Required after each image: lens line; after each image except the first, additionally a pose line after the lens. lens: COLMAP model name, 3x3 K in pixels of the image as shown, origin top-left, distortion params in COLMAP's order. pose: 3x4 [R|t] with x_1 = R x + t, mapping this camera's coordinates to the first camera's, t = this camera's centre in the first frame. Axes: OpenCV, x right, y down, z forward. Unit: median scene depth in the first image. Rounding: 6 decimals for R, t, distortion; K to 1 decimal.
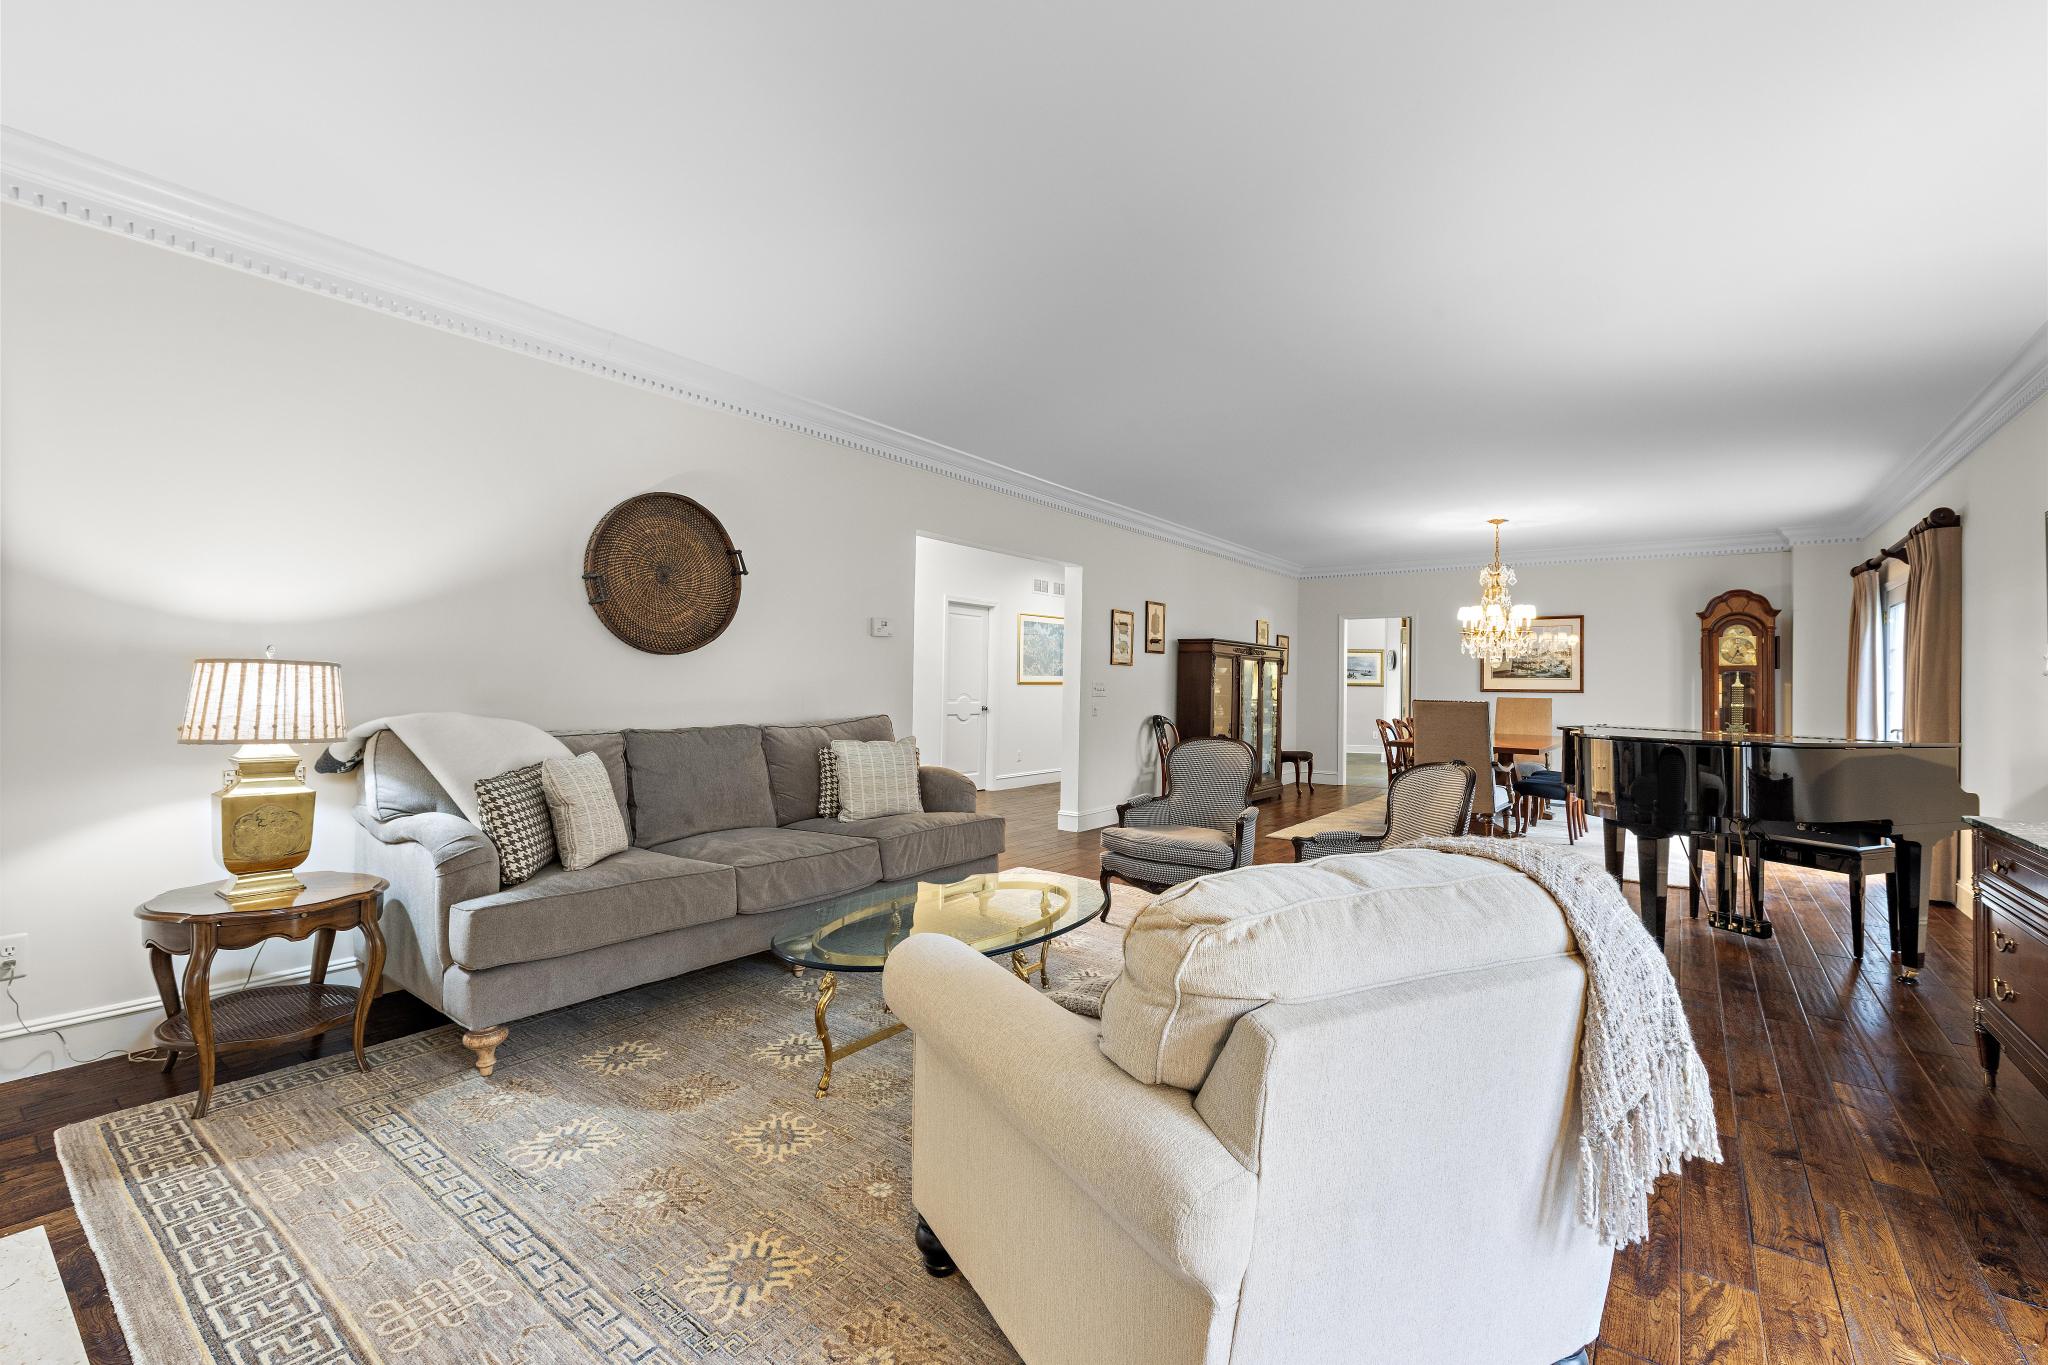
lens RADIAL K [[844.4, 0, 1029.5], [0, 844.4, 676.9], [0, 0, 1]] dist [0.001031, 0.000145]
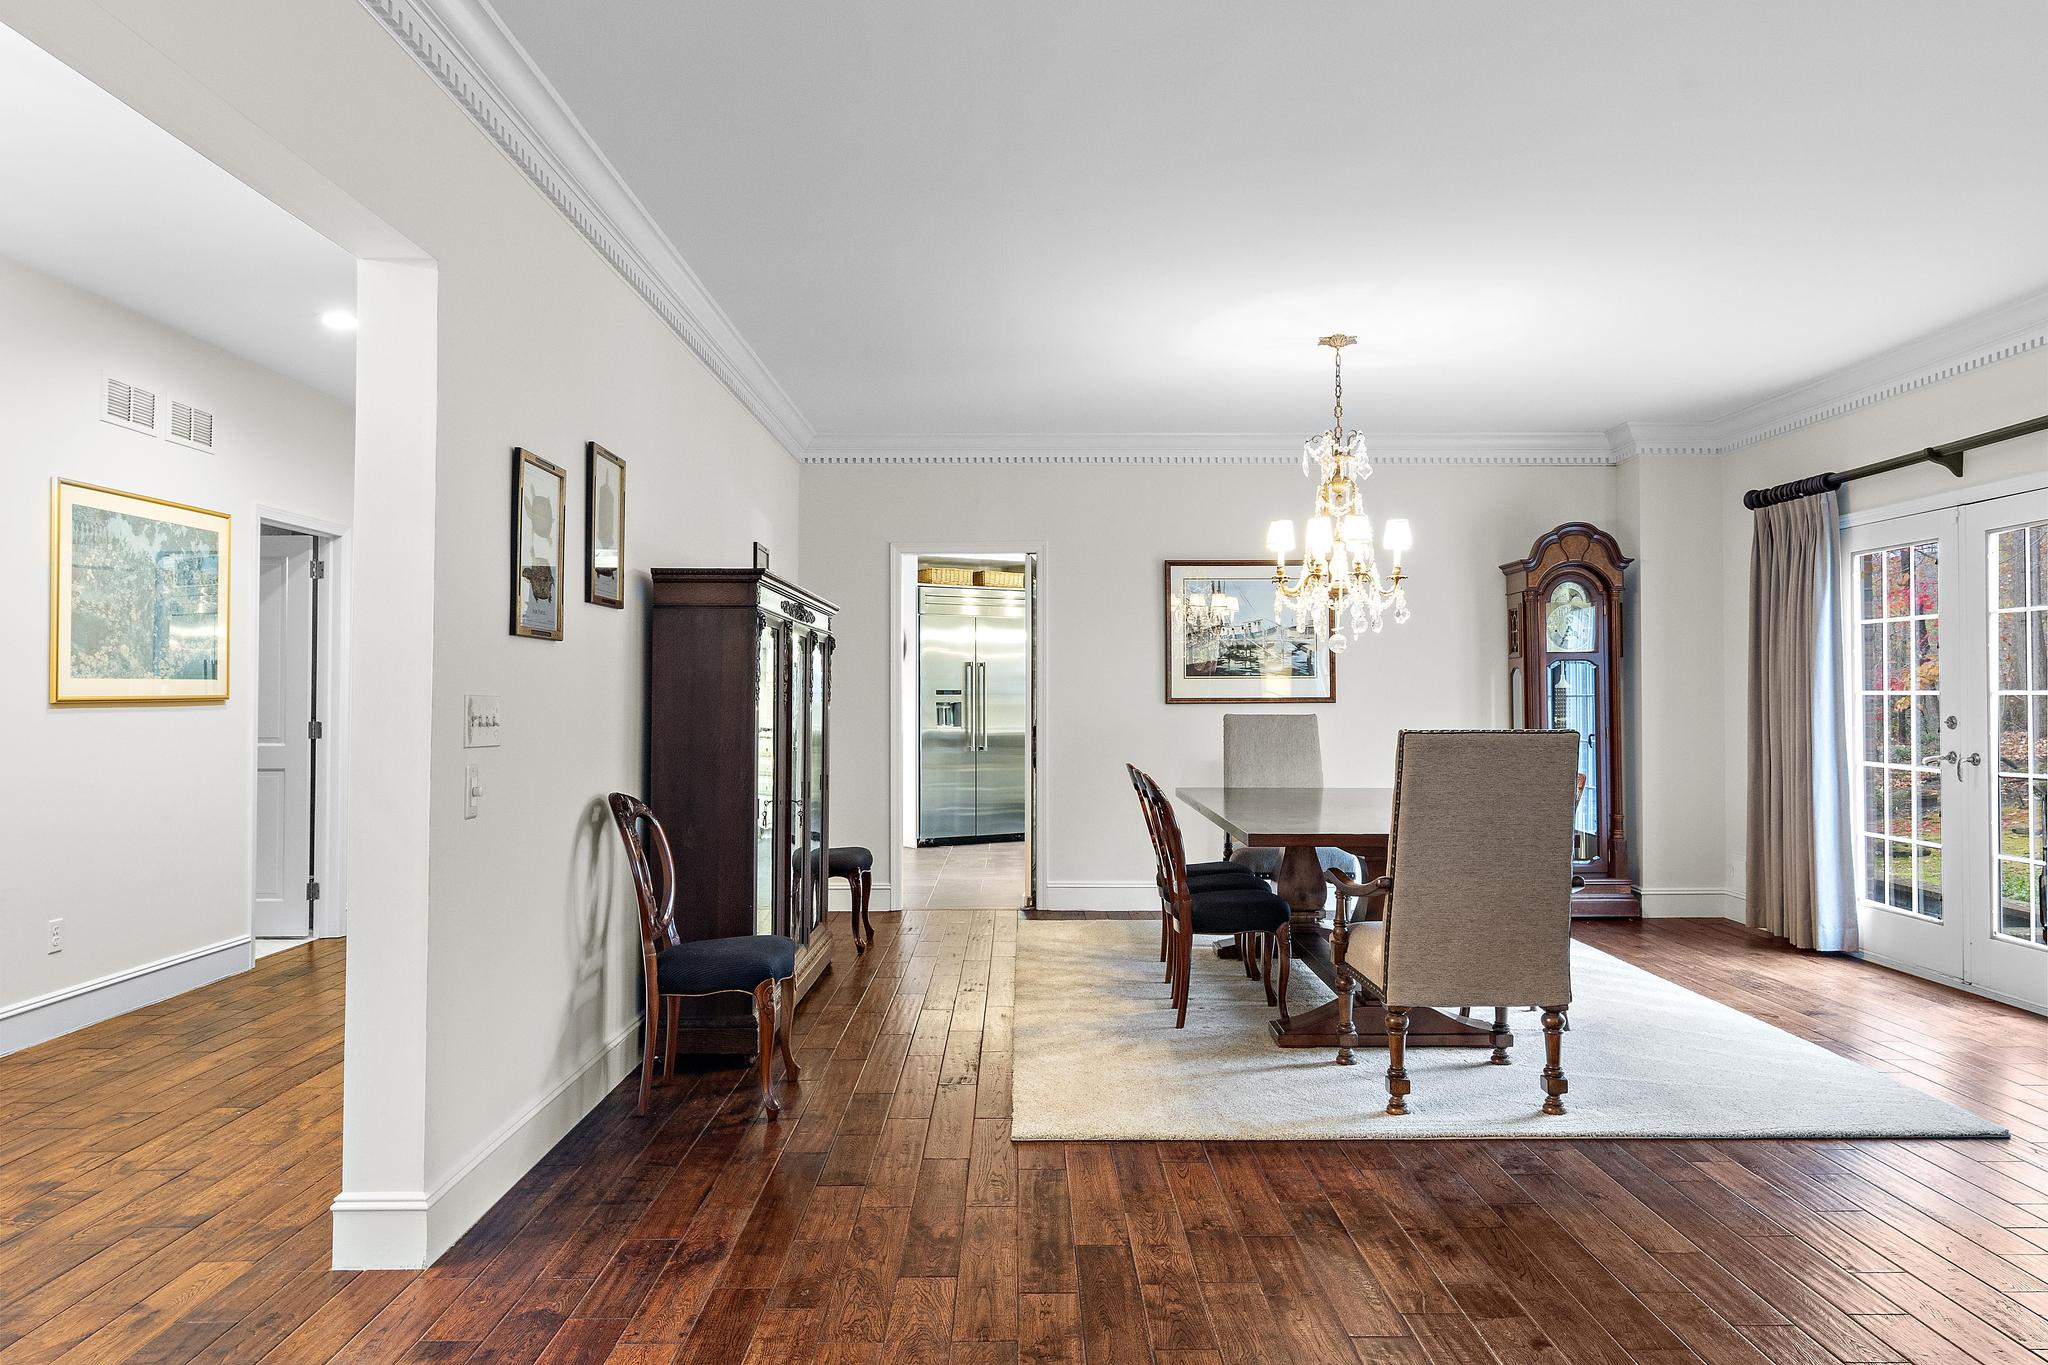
lens RADIAL K [[1392.5, 0, 1038.2], [0, 1392.5, 675.5], [0, 0, 1]] dist [0.002406, 0.004459]
pose [[0.793342, -0.005676, 0.608750, -0.045993], [0.008440, 0.999963, -0.001676, 0.001241], [-0.608718, 0.006467, 0.793360, 0.447307]]
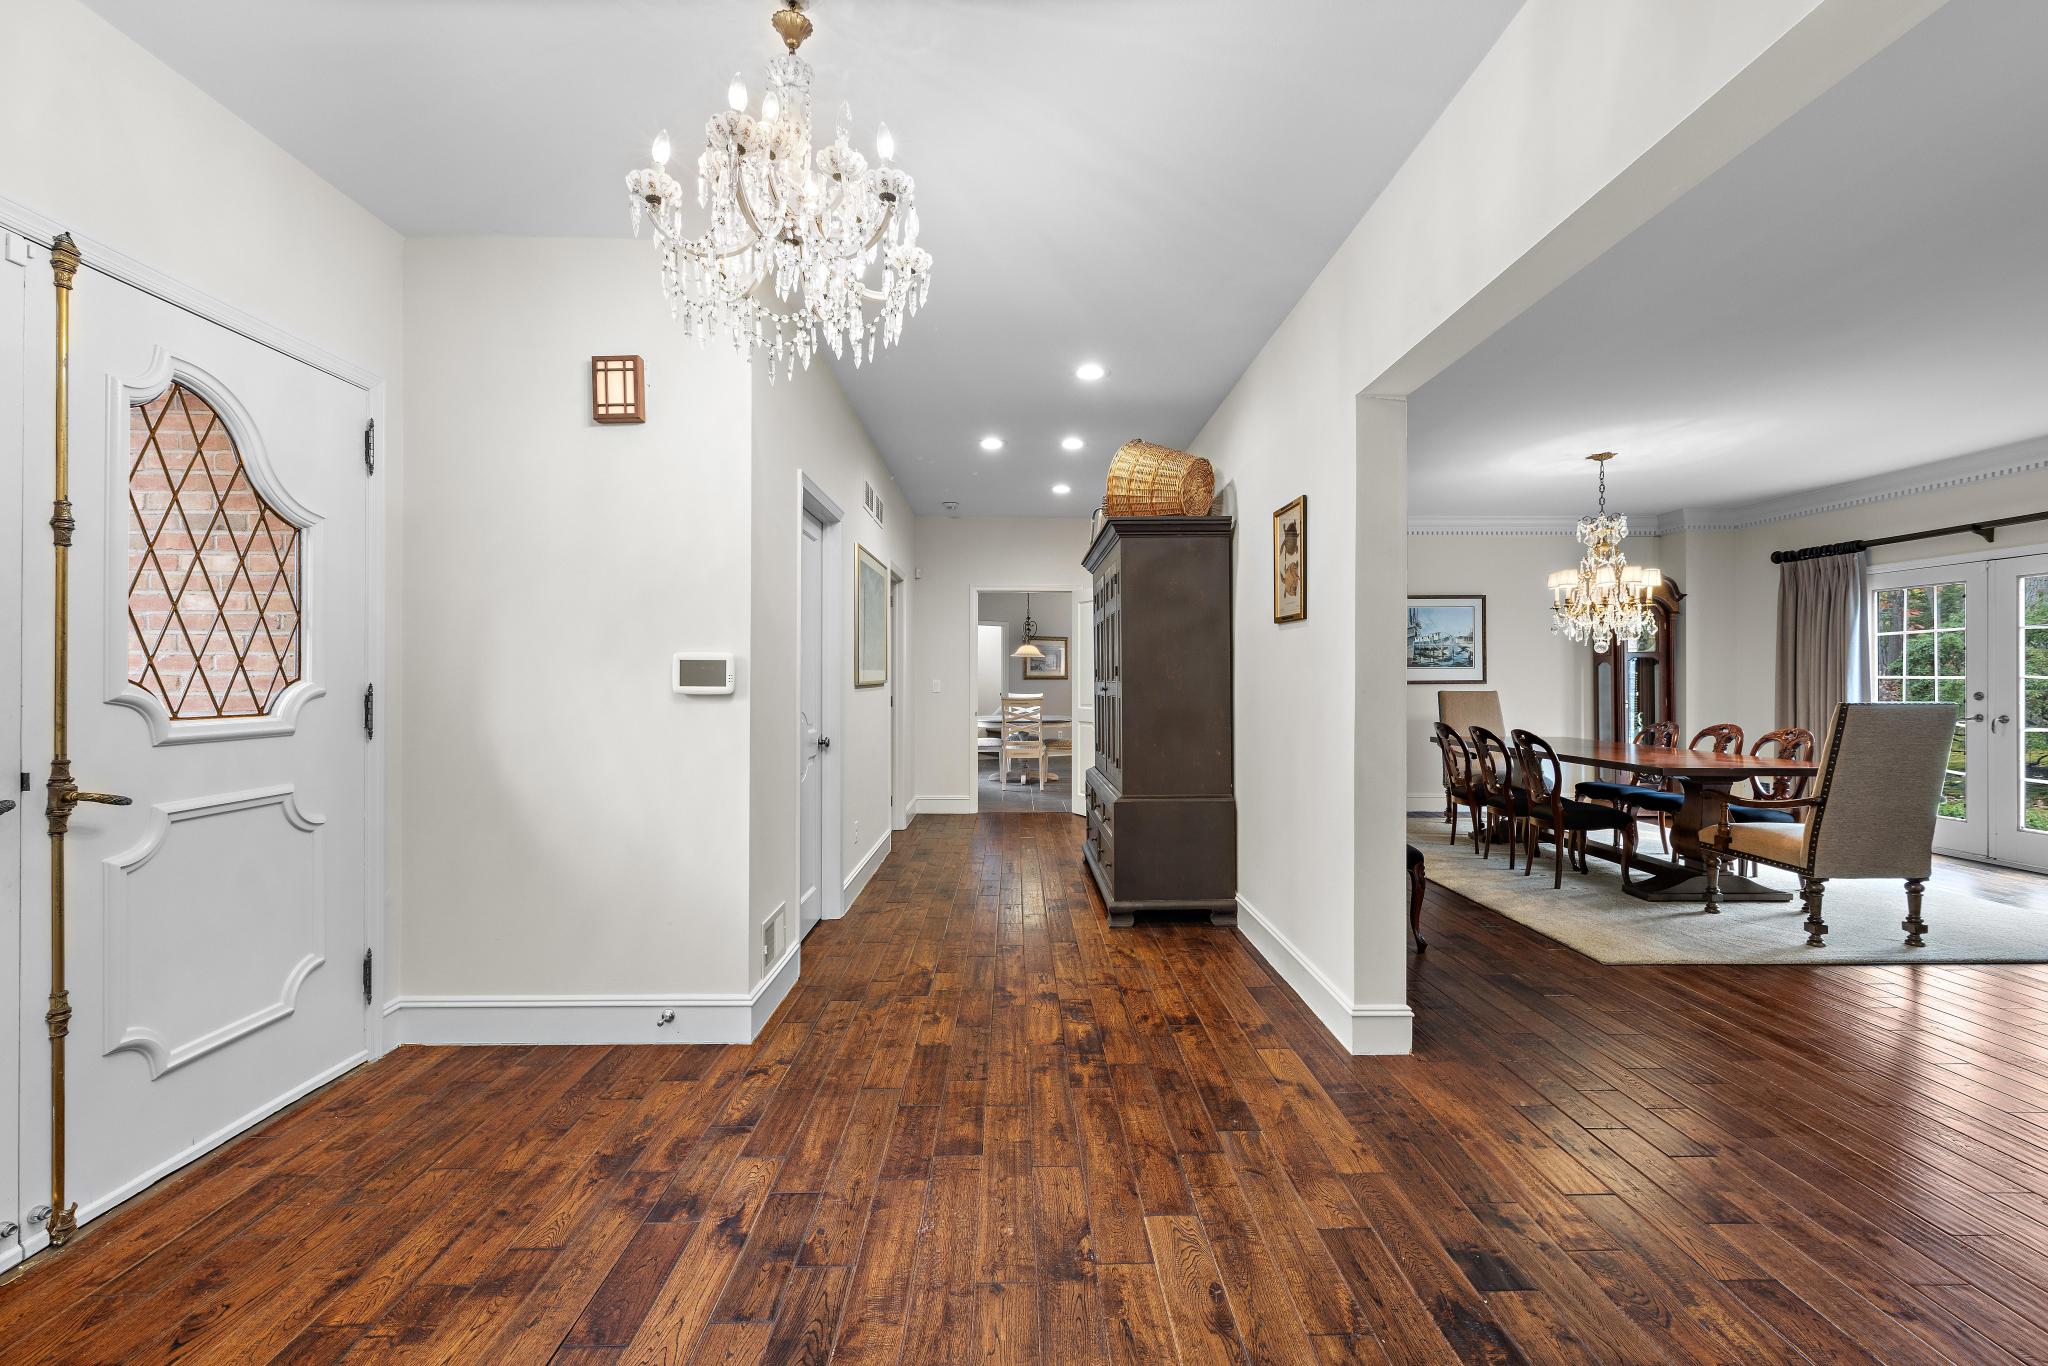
lens RADIAL K [[844.4, 0, 1031.4], [0, 844.4, 667.8], [0, 0, 1]] dist [0.001031, 0.000145]
pose [[0.790879, -0.007302, 0.611930, -0.278980], [0.008635, 0.999962, 0.000771, -0.002607], [-0.611912, 0.004674, 0.790912, 0.658071]]
